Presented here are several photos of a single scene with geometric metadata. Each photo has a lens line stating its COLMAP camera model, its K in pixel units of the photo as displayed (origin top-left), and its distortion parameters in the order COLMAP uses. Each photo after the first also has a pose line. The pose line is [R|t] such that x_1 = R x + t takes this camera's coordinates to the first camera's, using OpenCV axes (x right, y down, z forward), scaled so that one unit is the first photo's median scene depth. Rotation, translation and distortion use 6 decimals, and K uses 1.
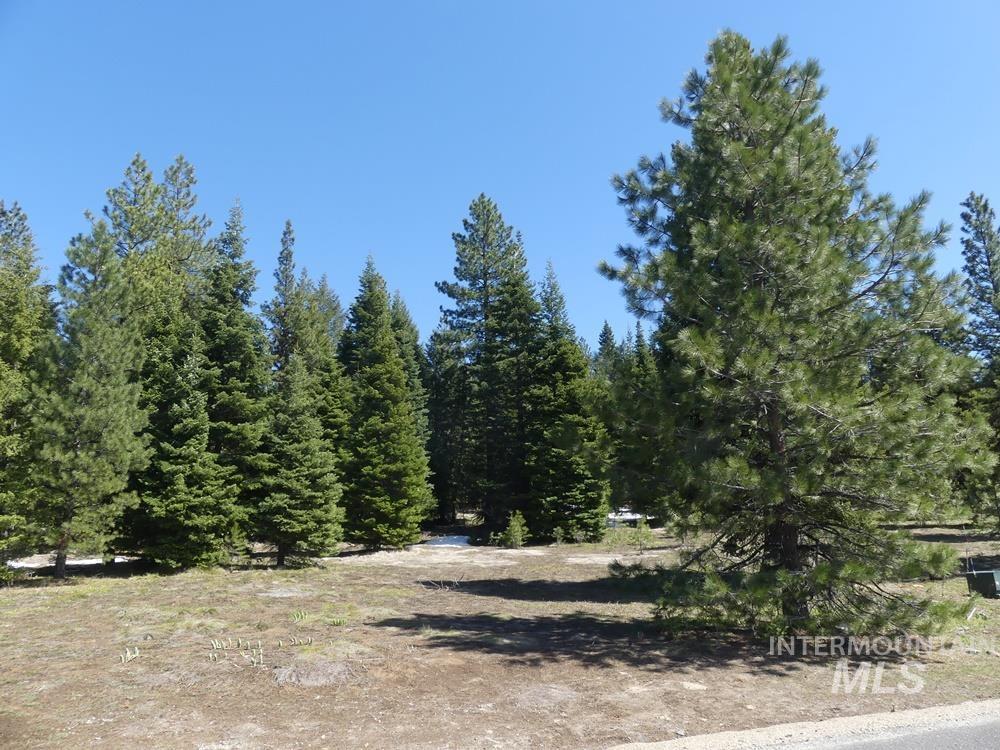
lens RADIAL K [[747.6, 0, 501.2], [0, 747.6, 385.9], [0, 0, 1]] dist [-0.044915, 0.051944]
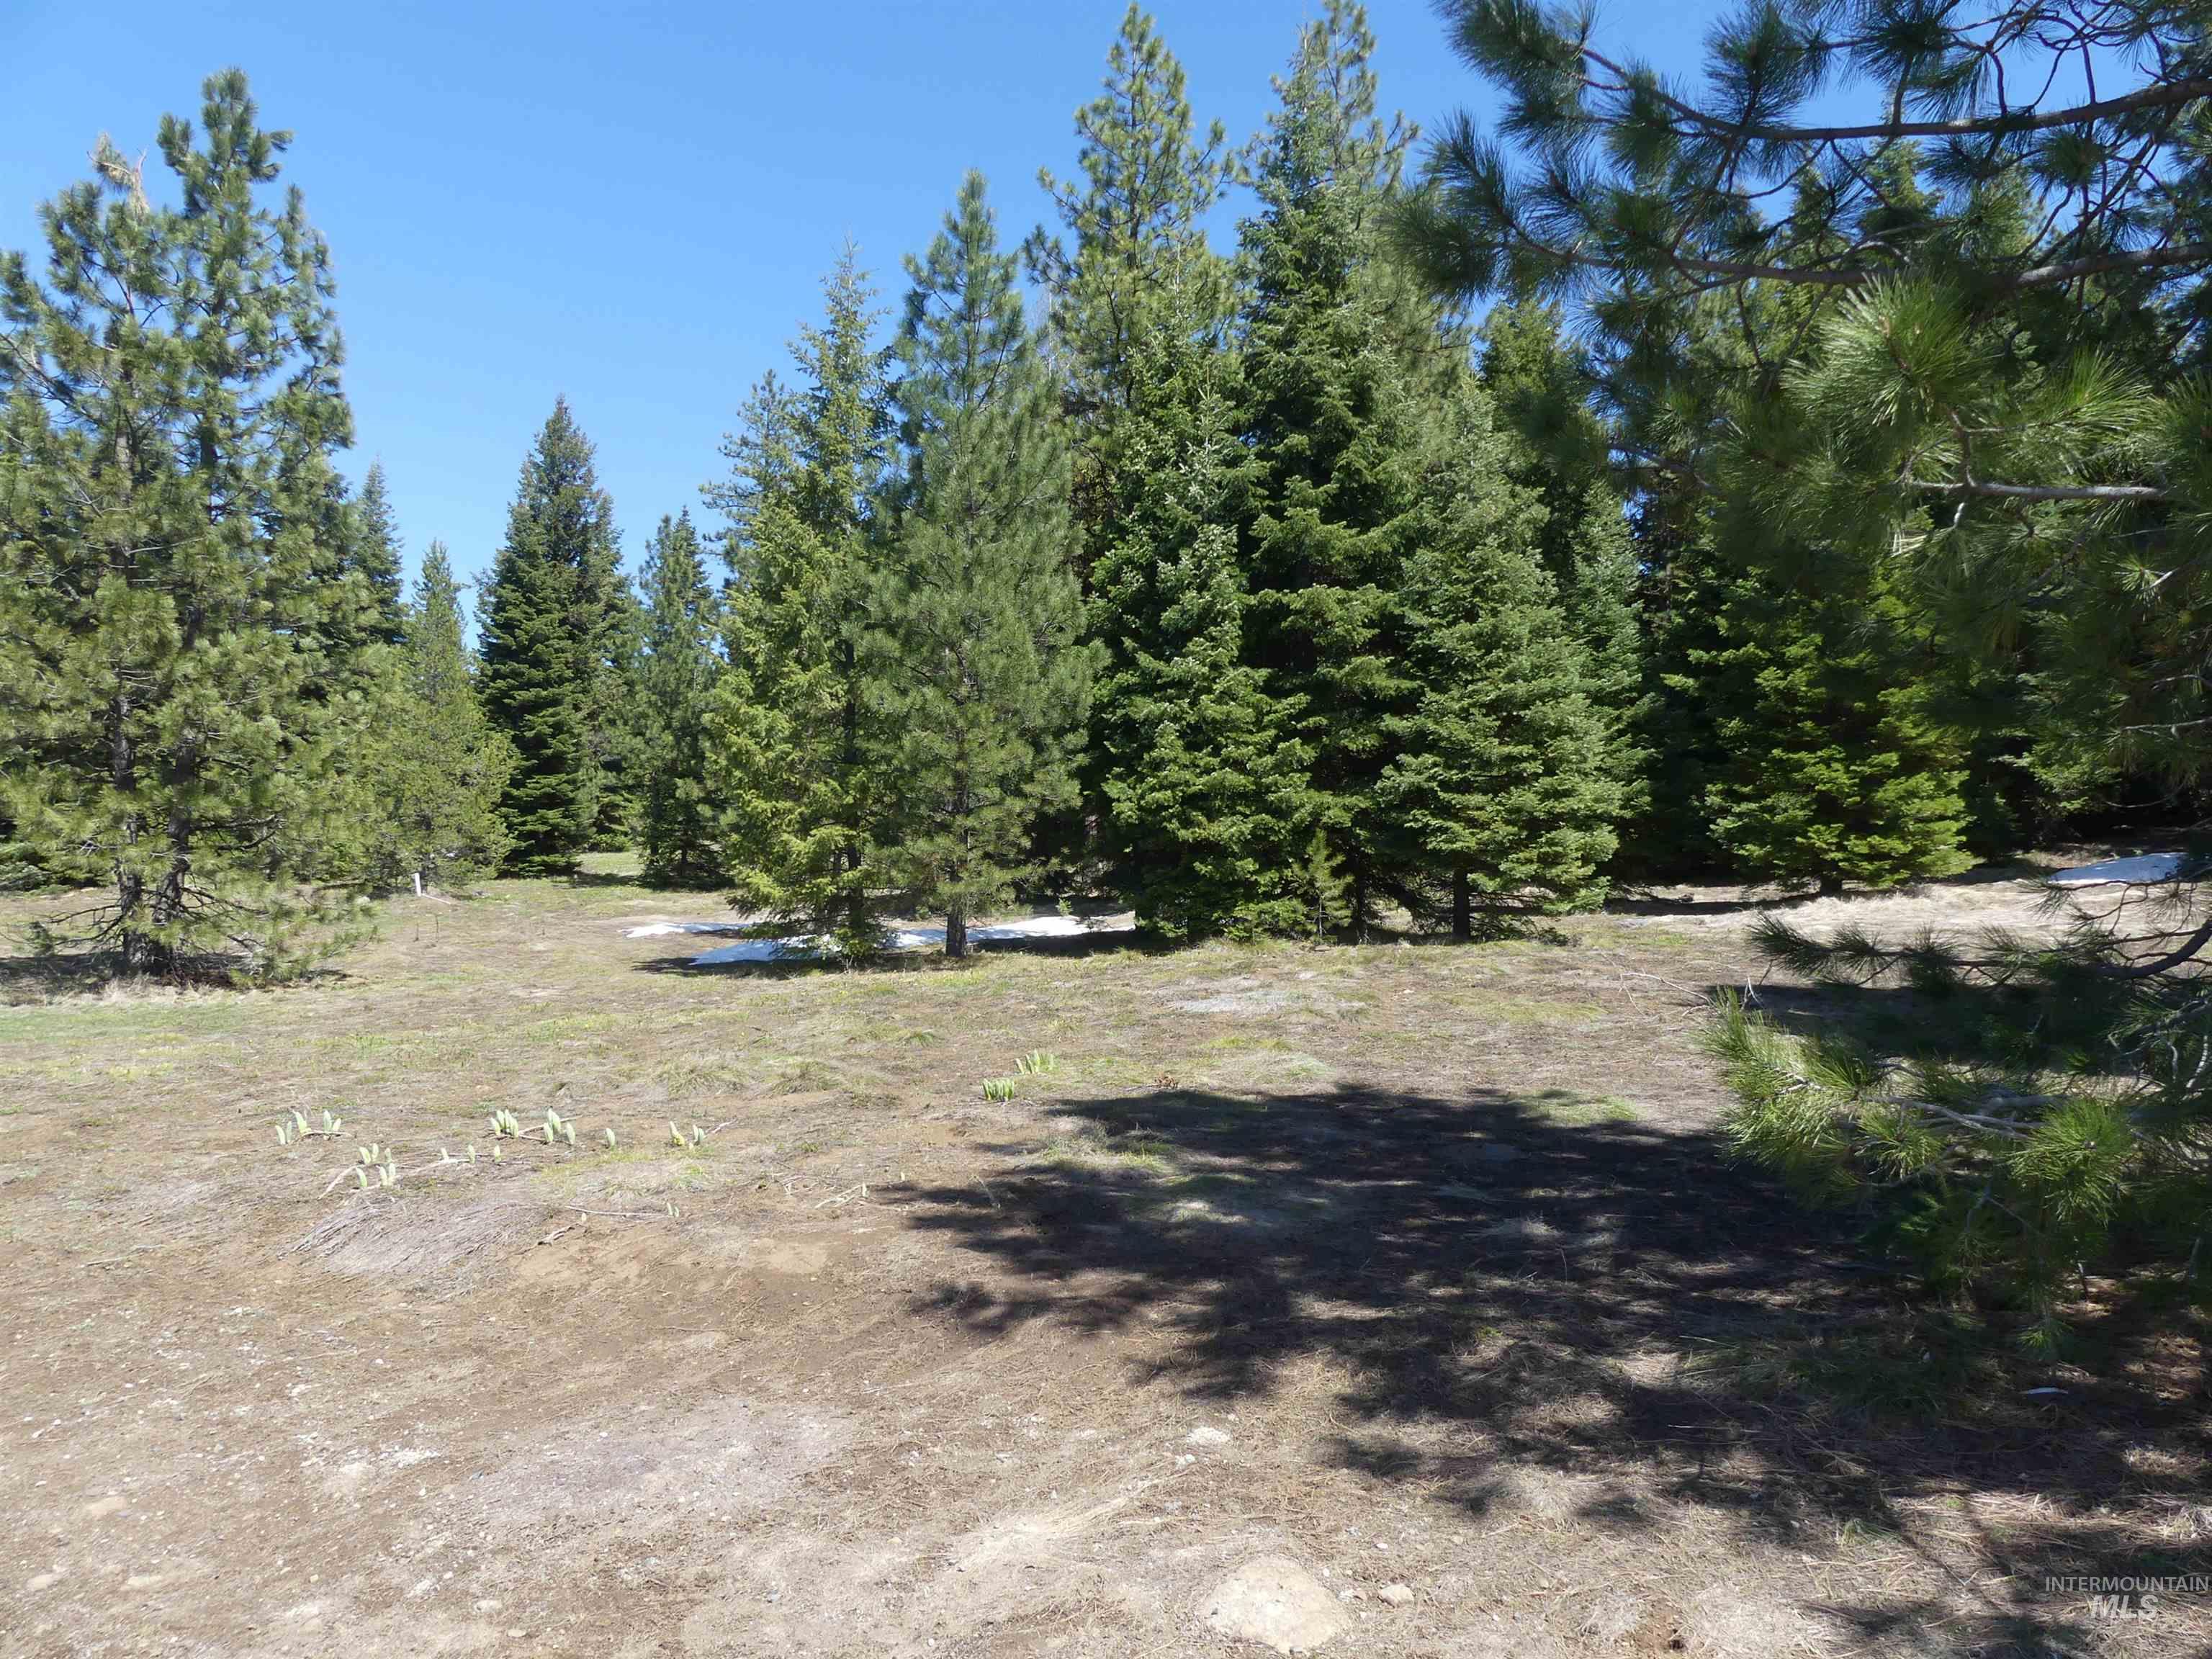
lens RADIAL K [[1634.4, 0, 1114.1], [0, 1634.4, 838.6], [0, 0, 1]] dist [-0.037323, 0.026449]
pose [[0.723531, -0.026447, -0.689785, 0.171660], [0.149165, 0.981647, 0.118825, 0.060980], [0.673983, -0.188865, 0.714197, 0.266777]]
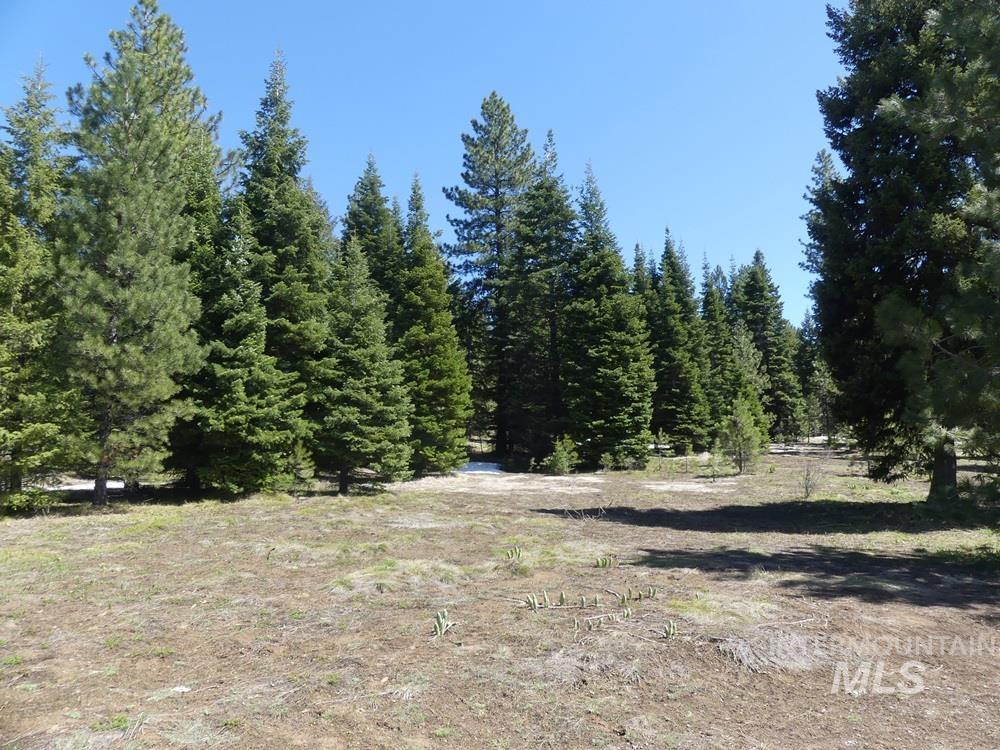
lens RADIAL K [[749.9, 0, 503.6], [0, 749.9, 379.0], [0, 0, 1]] dist [-0.020542, 0.011893]
pose [[0.995816, 0.019002, 0.089386, -0.195208], [-0.026103, 0.996536, 0.078963, 0.041409], [-0.087576, -0.080966, 0.992862, 0.146337]]
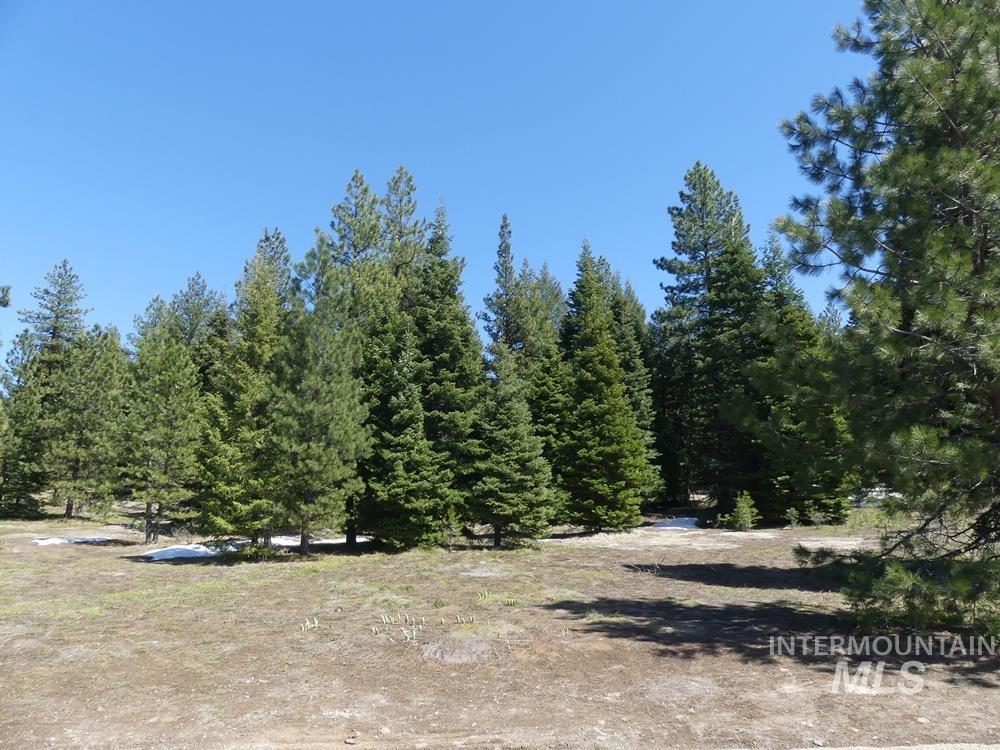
lens RADIAL K [[746.9, 0, 504.2], [0, 746.9, 380.1], [0, 0, 1]] dist [-0.027801, 0.004499]
pose [[0.947297, -0.055134, -0.315577, 0.055502], [0.060048, 0.998178, 0.005859, 0.003644], [0.314679, -0.024500, 0.948882, 0.018281]]
